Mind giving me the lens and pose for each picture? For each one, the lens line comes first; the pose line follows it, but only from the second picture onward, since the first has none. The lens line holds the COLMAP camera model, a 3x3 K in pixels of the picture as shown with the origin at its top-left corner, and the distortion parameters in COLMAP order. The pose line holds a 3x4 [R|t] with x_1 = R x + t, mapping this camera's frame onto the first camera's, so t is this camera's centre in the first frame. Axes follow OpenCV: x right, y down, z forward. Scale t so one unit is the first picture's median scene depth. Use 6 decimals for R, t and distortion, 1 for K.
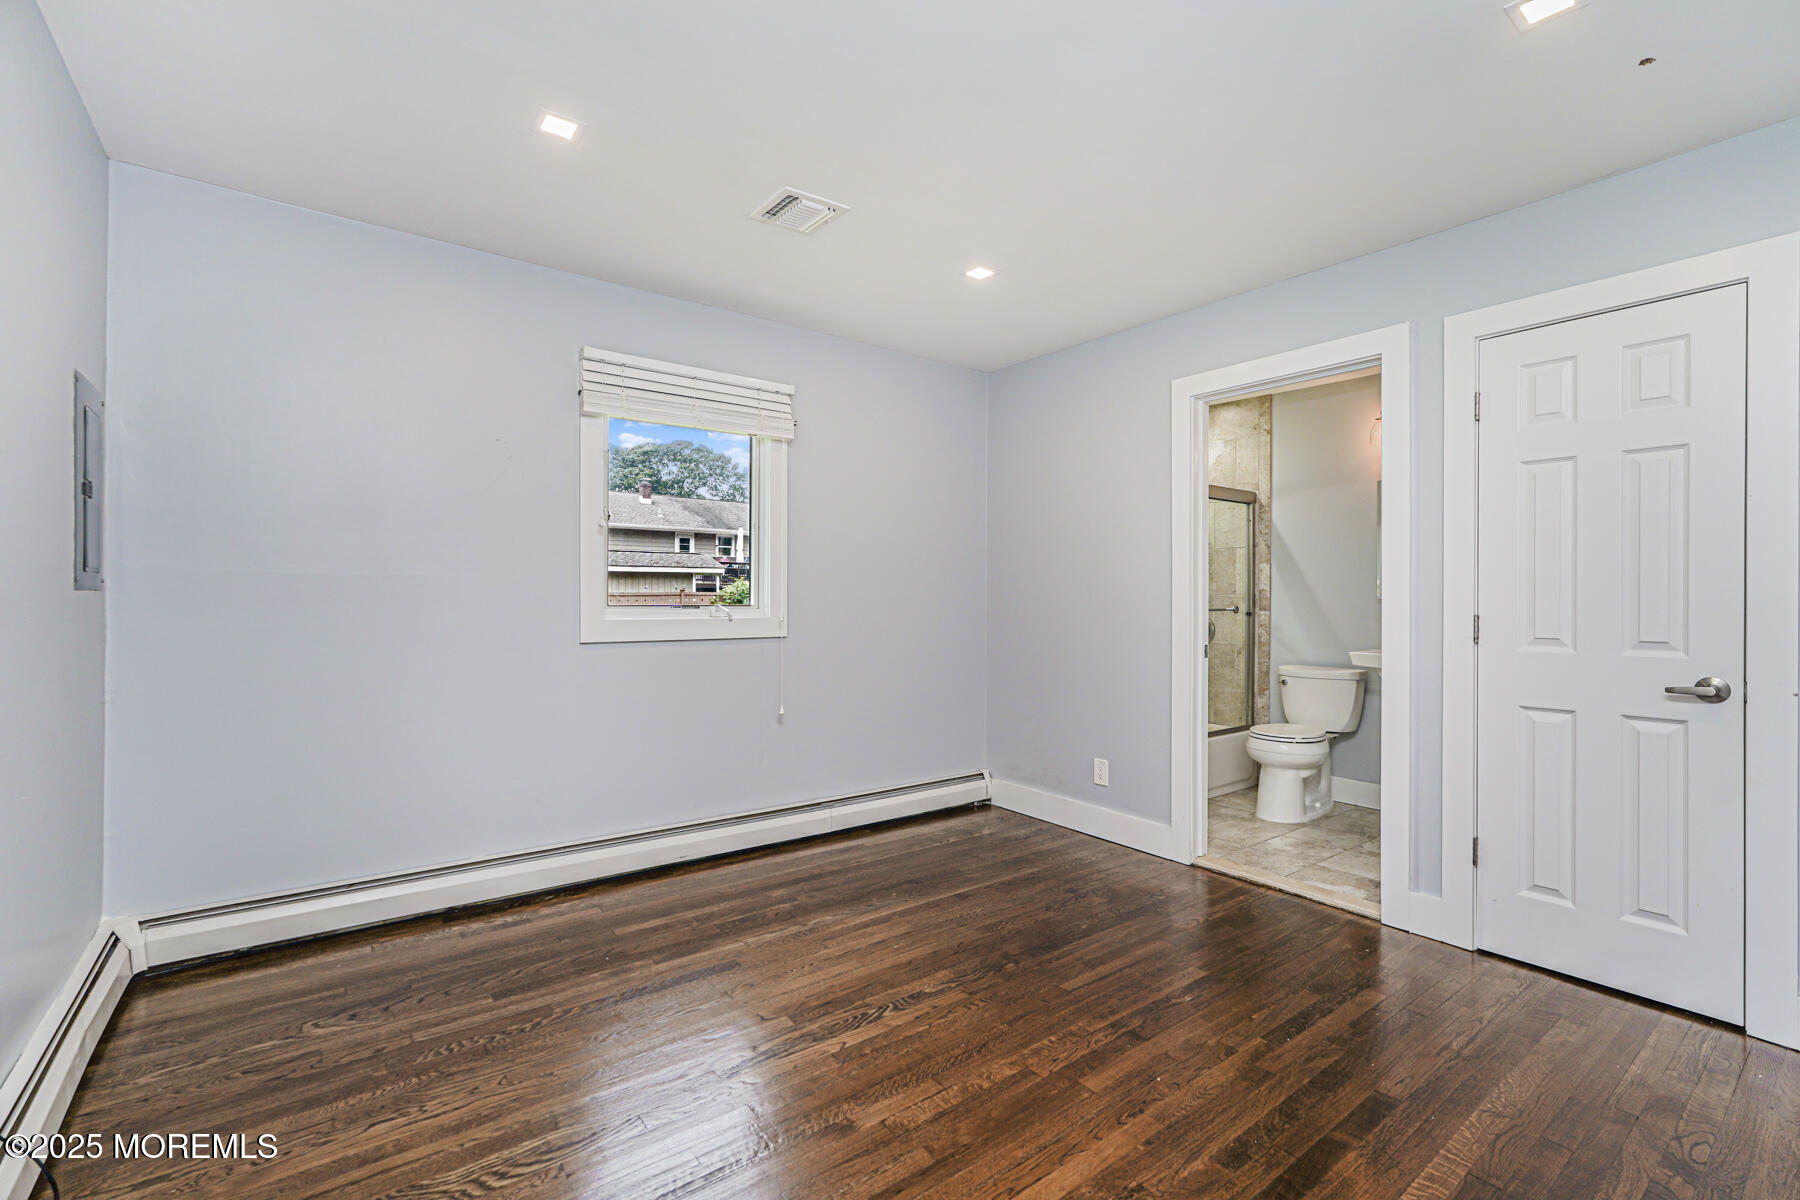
lens RADIAL K [[794.4, 0, 901.7], [0, 794.4, 603.8], [0, 0, 1]] dist [-0.018005, 0.010276]
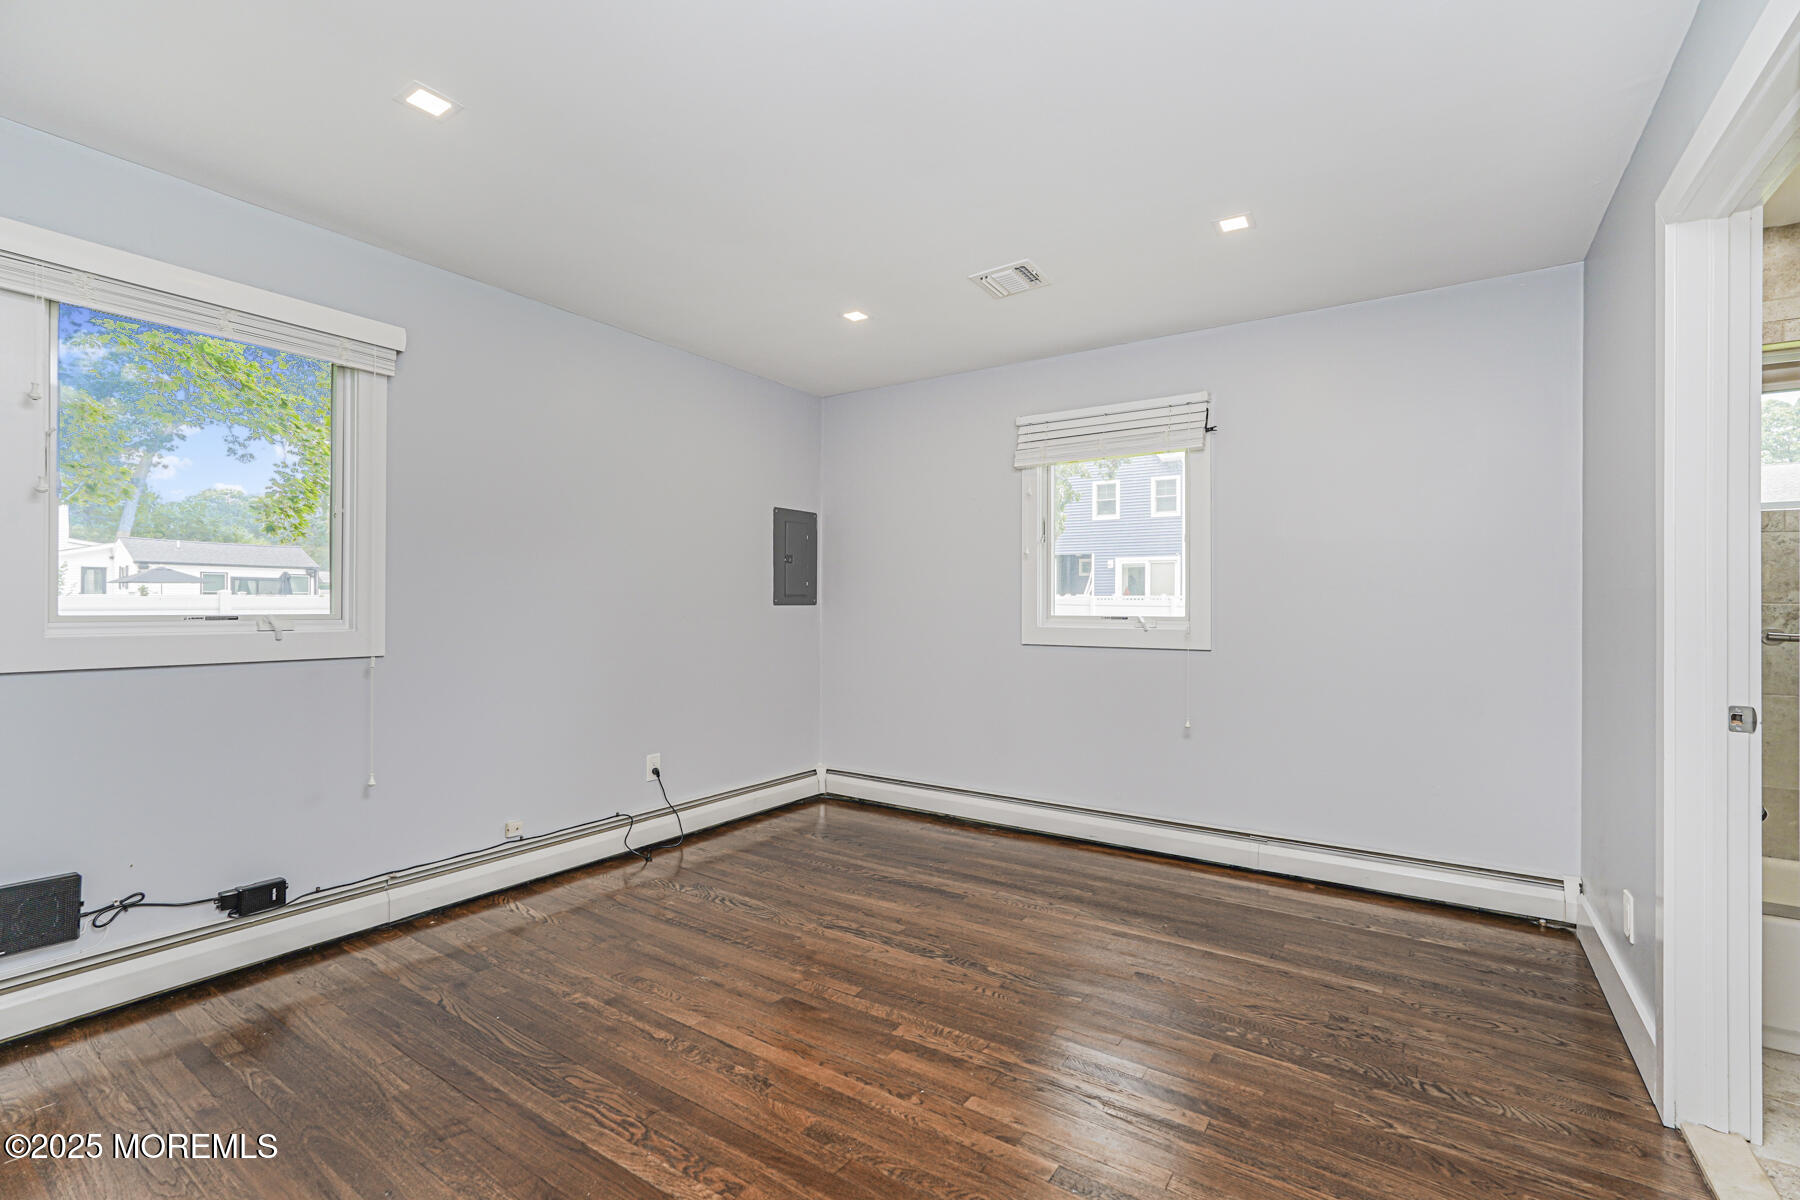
lens RADIAL K [[794.4, 0, 901.7], [0, 794.4, 603.8], [0, 0, 1]] dist [-0.018005, 0.010276]
pose [[0.322259, -0.007303, -0.946623, 0.776403], [-0.011147, 0.999872, -0.011509, 0.000349], [0.946586, 0.014261, 0.322136, 0.397141]]
